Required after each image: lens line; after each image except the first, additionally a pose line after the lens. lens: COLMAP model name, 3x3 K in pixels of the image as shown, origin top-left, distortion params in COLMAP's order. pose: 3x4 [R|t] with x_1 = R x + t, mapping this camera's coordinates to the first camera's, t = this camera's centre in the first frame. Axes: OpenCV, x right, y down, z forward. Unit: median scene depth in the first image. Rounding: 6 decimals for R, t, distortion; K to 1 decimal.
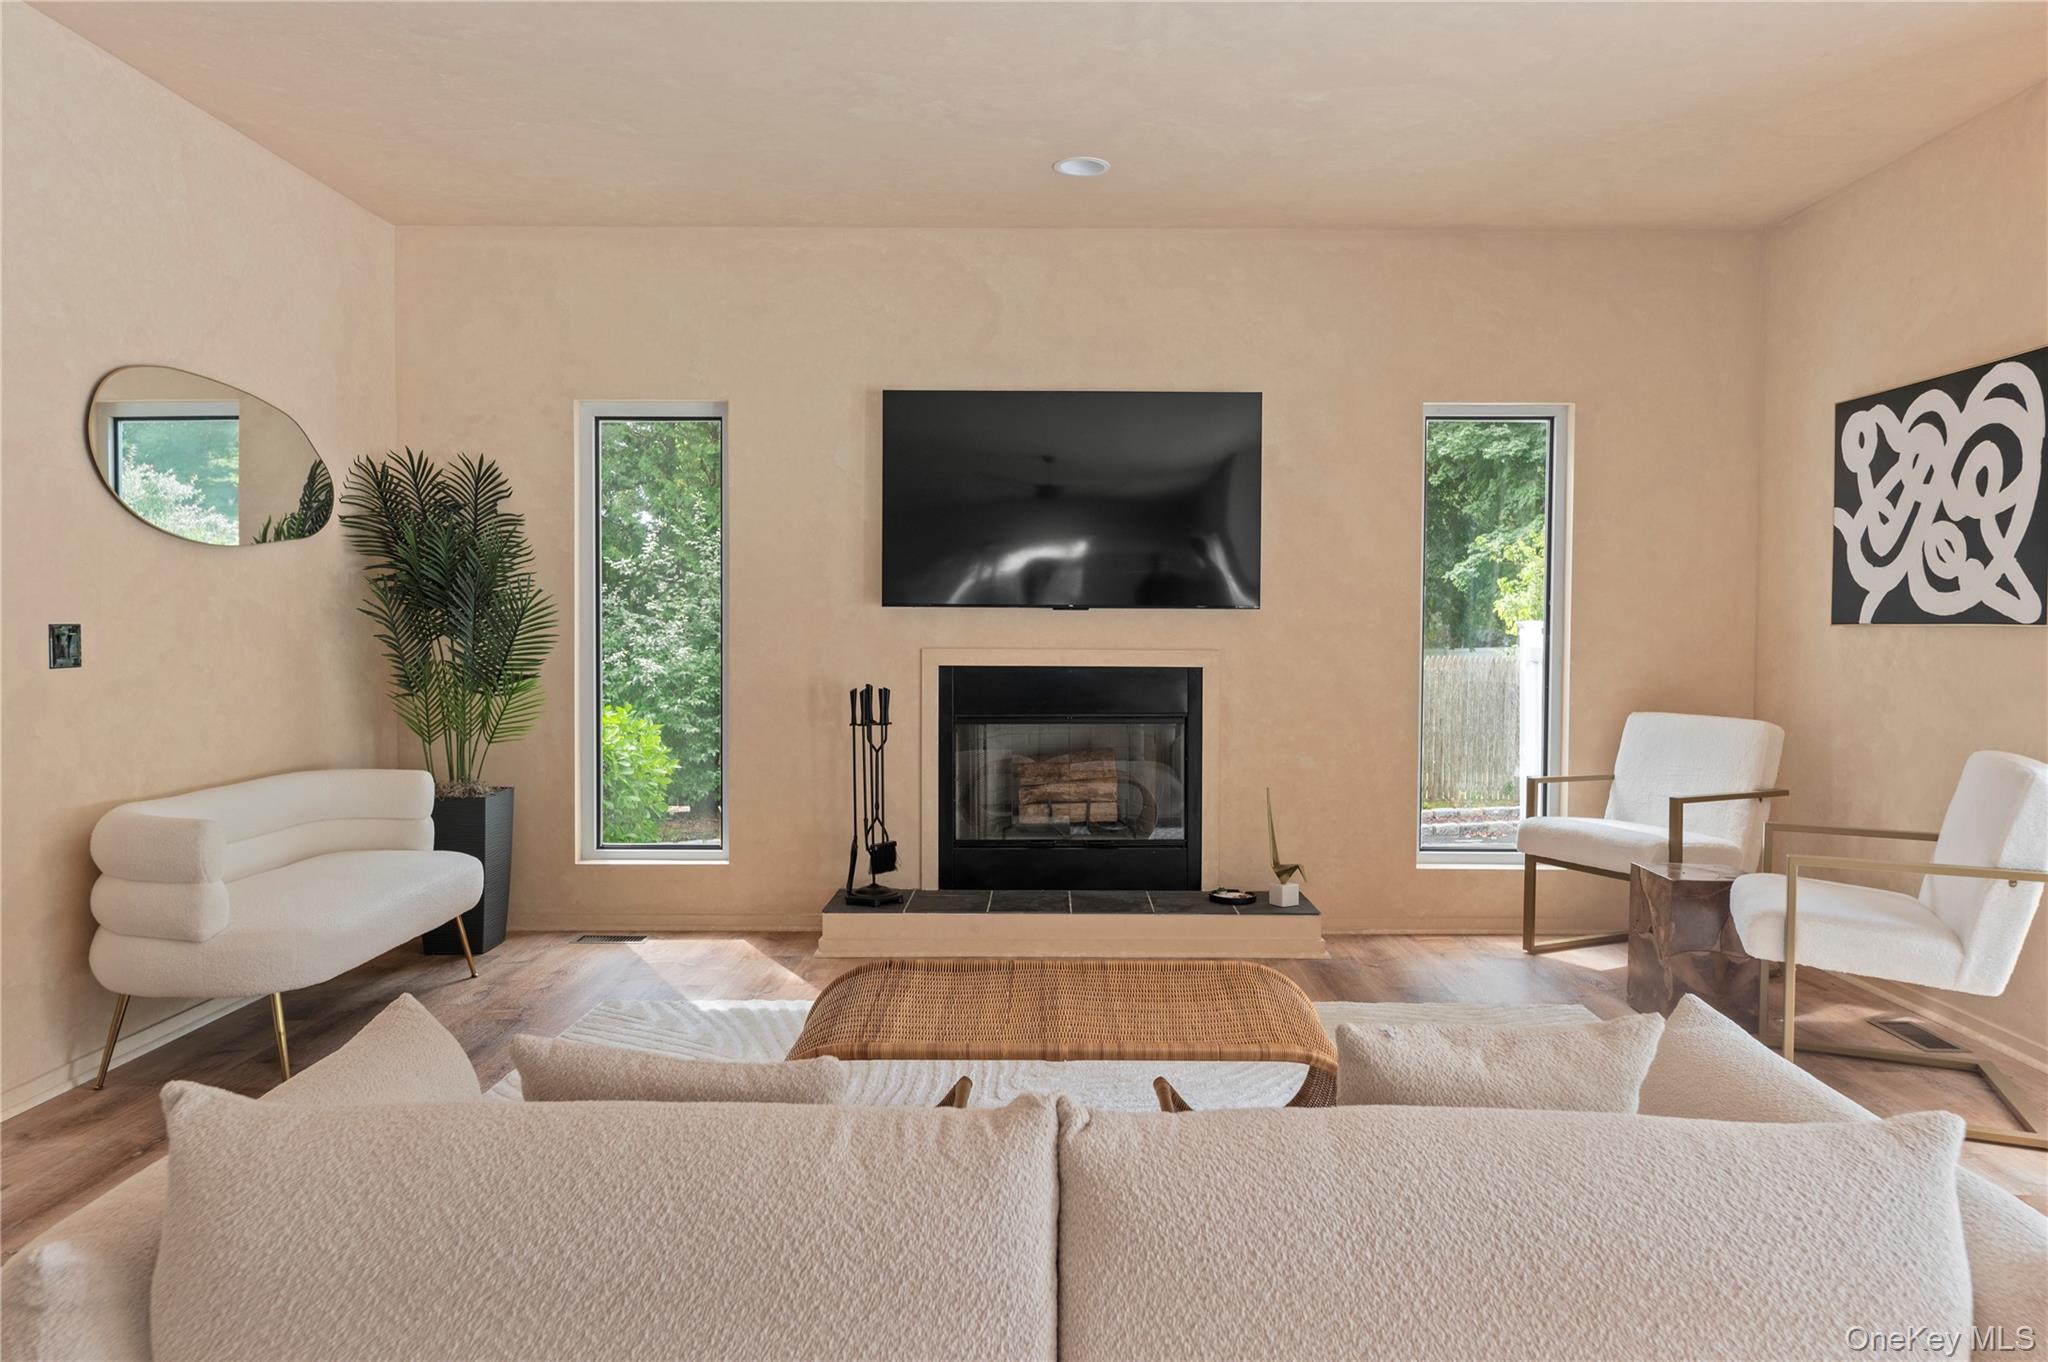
lens RADIAL K [[1357.4, 0, 1029.1], [0, 1357.4, 688.3], [0, 0, 1]] dist [-0.005992, -0.004169]
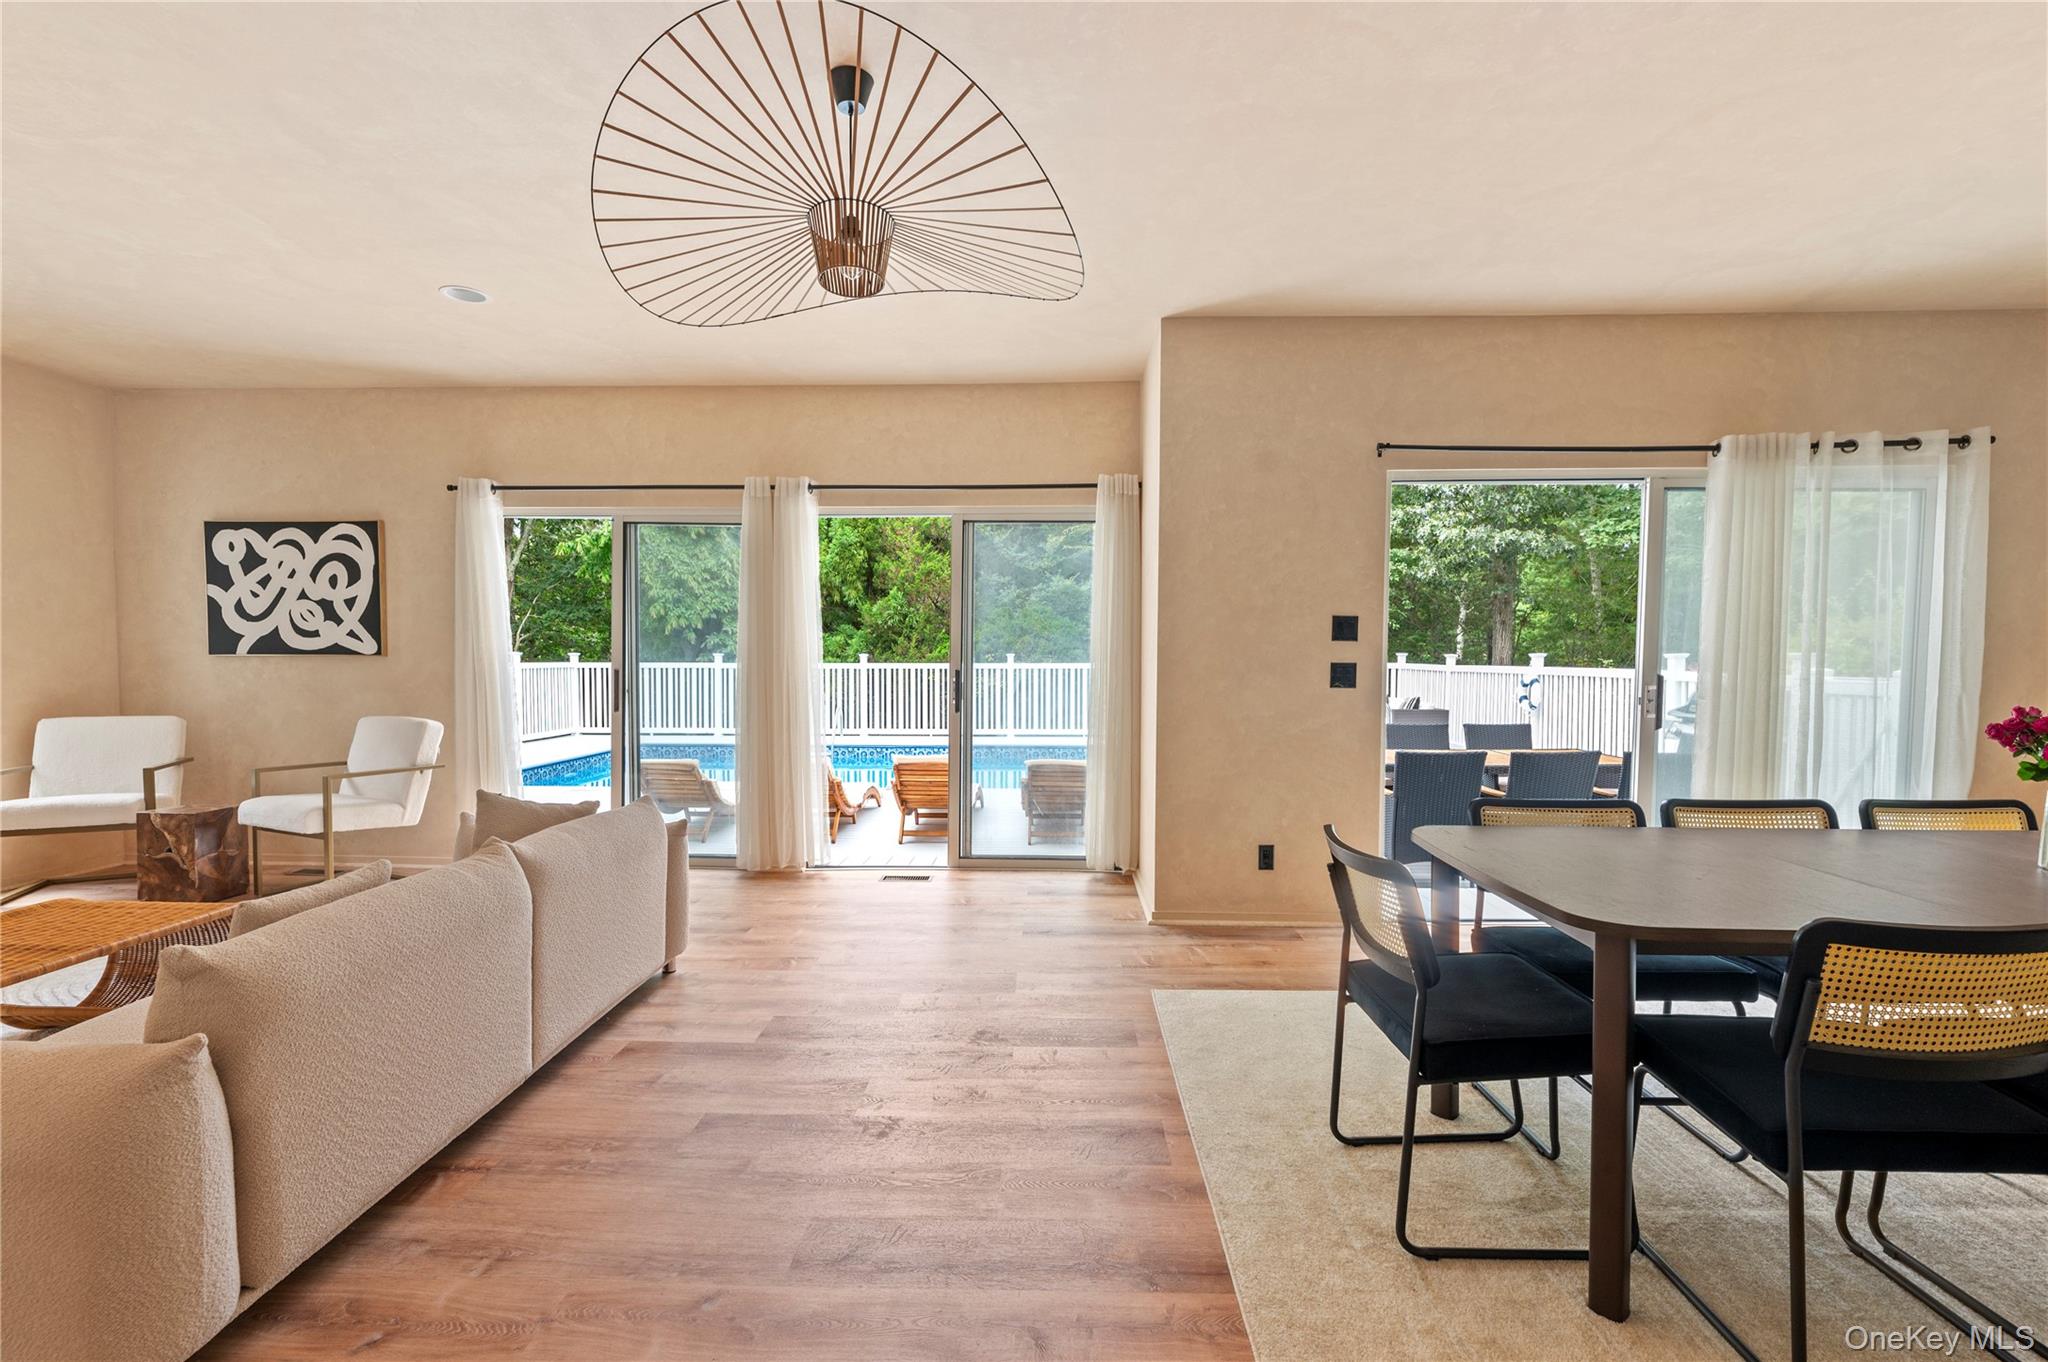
lens RADIAL K [[923.8, 0, 1030.6], [0, 923.8, 687.5], [0, 0, 1]] dist [-0.009454, -0.001351]
pose [[0.012984, -0.038499, 0.999174, -0.578853], [0.045262, 0.998257, 0.037875, -0.004378], [-0.998891, 0.044733, 0.014704, -0.018757]]
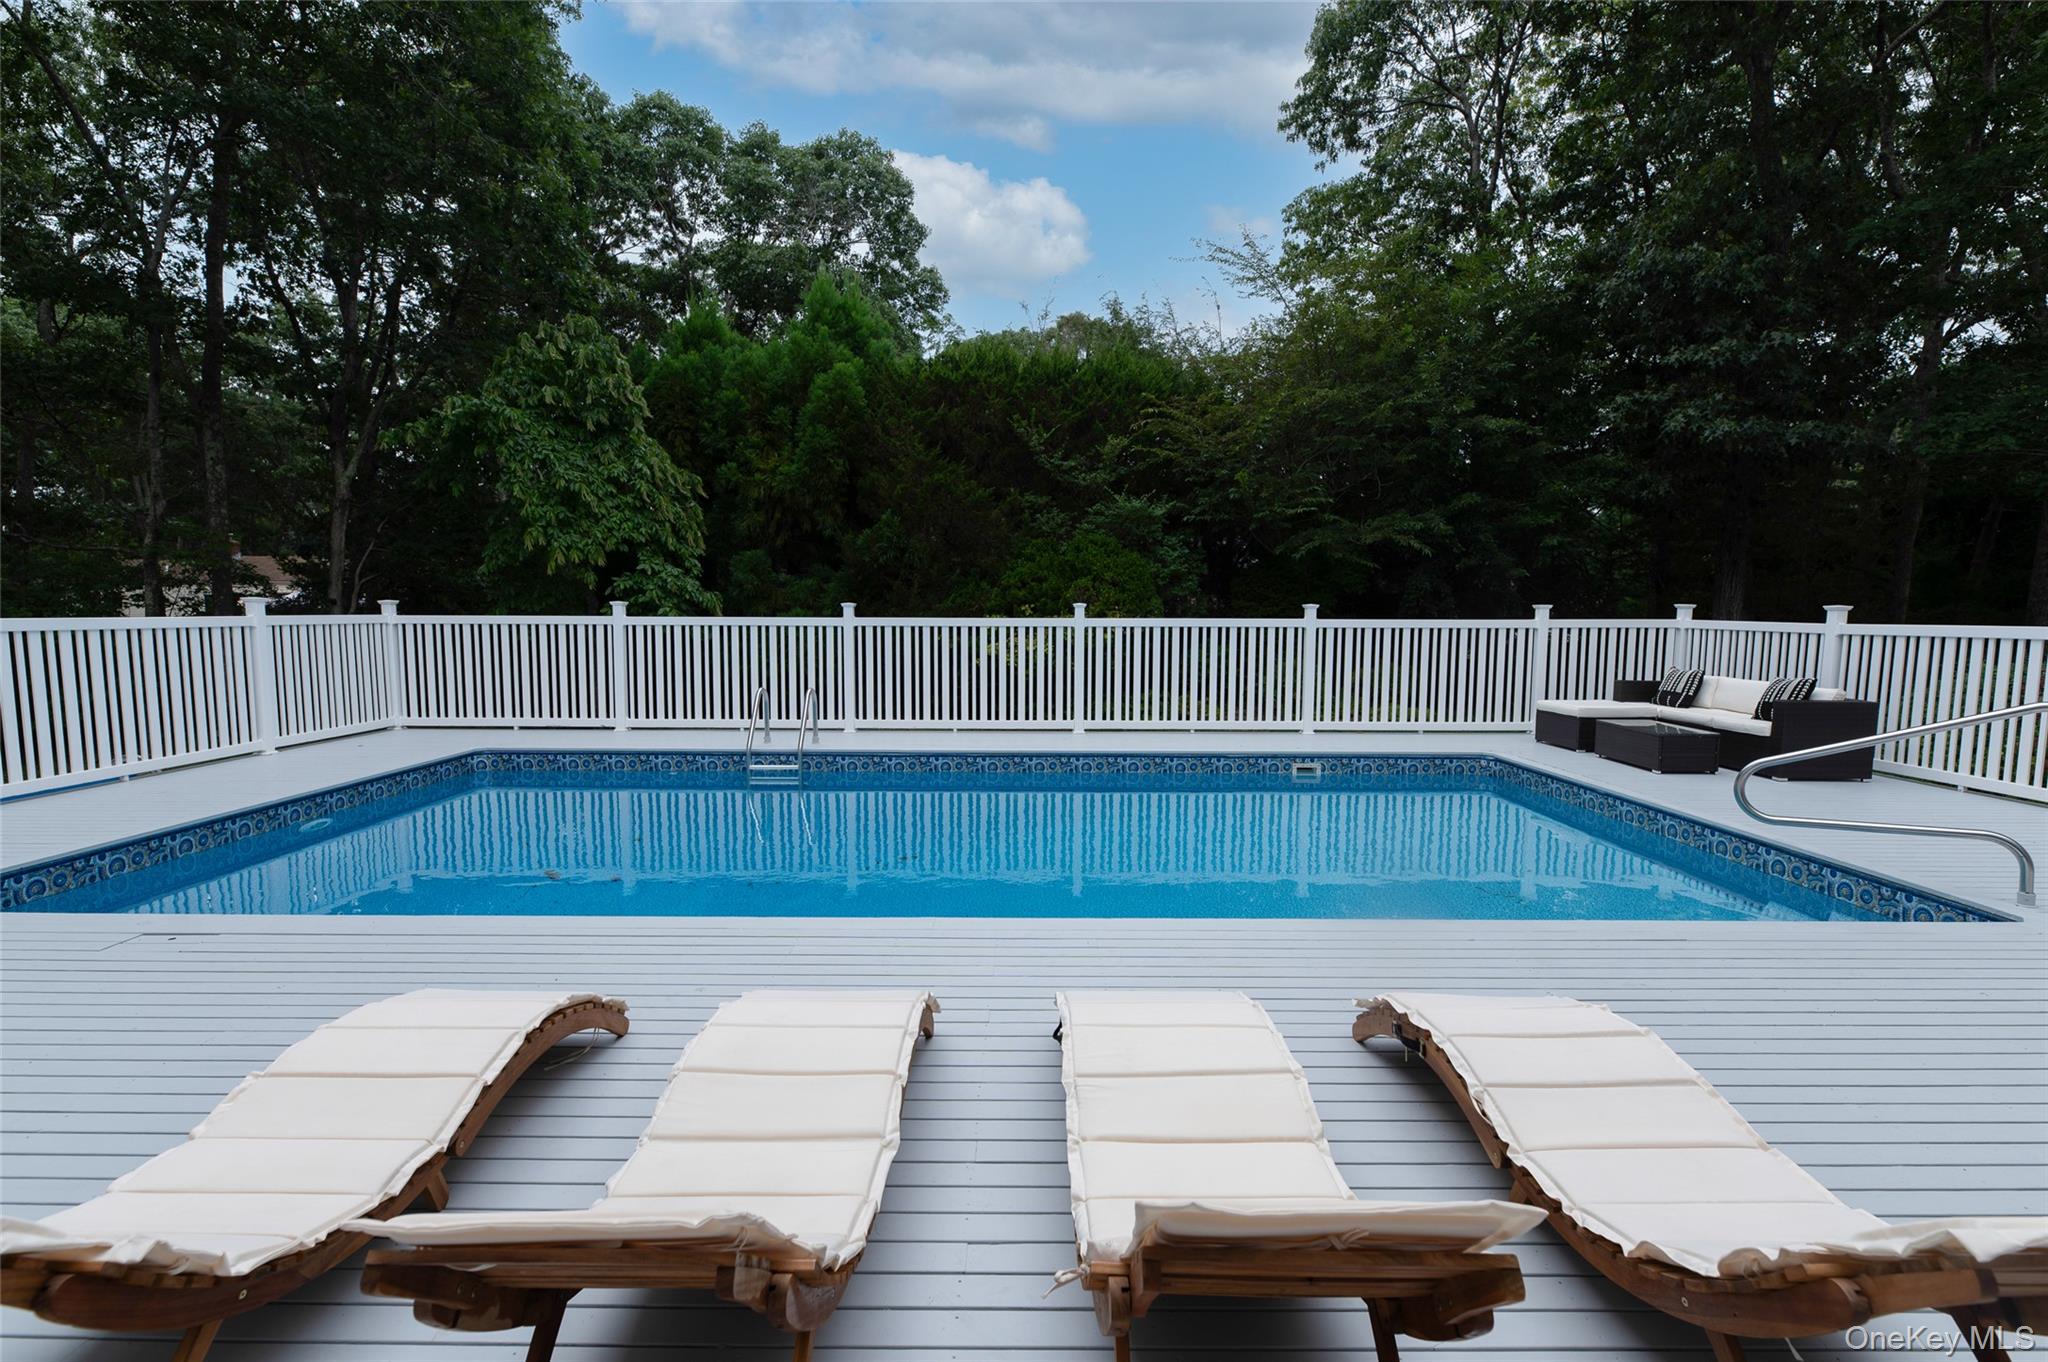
lens RADIAL K [[923.8, 0, 1034.6], [0, 923.8, 679.1], [0, 0, 1]] dist [-0.009454, -0.001351]
pose [[-0.019418, -0.081335, 0.996498, 0.755362], [0.043067, 0.995692, 0.082109, -0.008836], [-0.998883, 0.044511, -0.015832, 0.273385]]
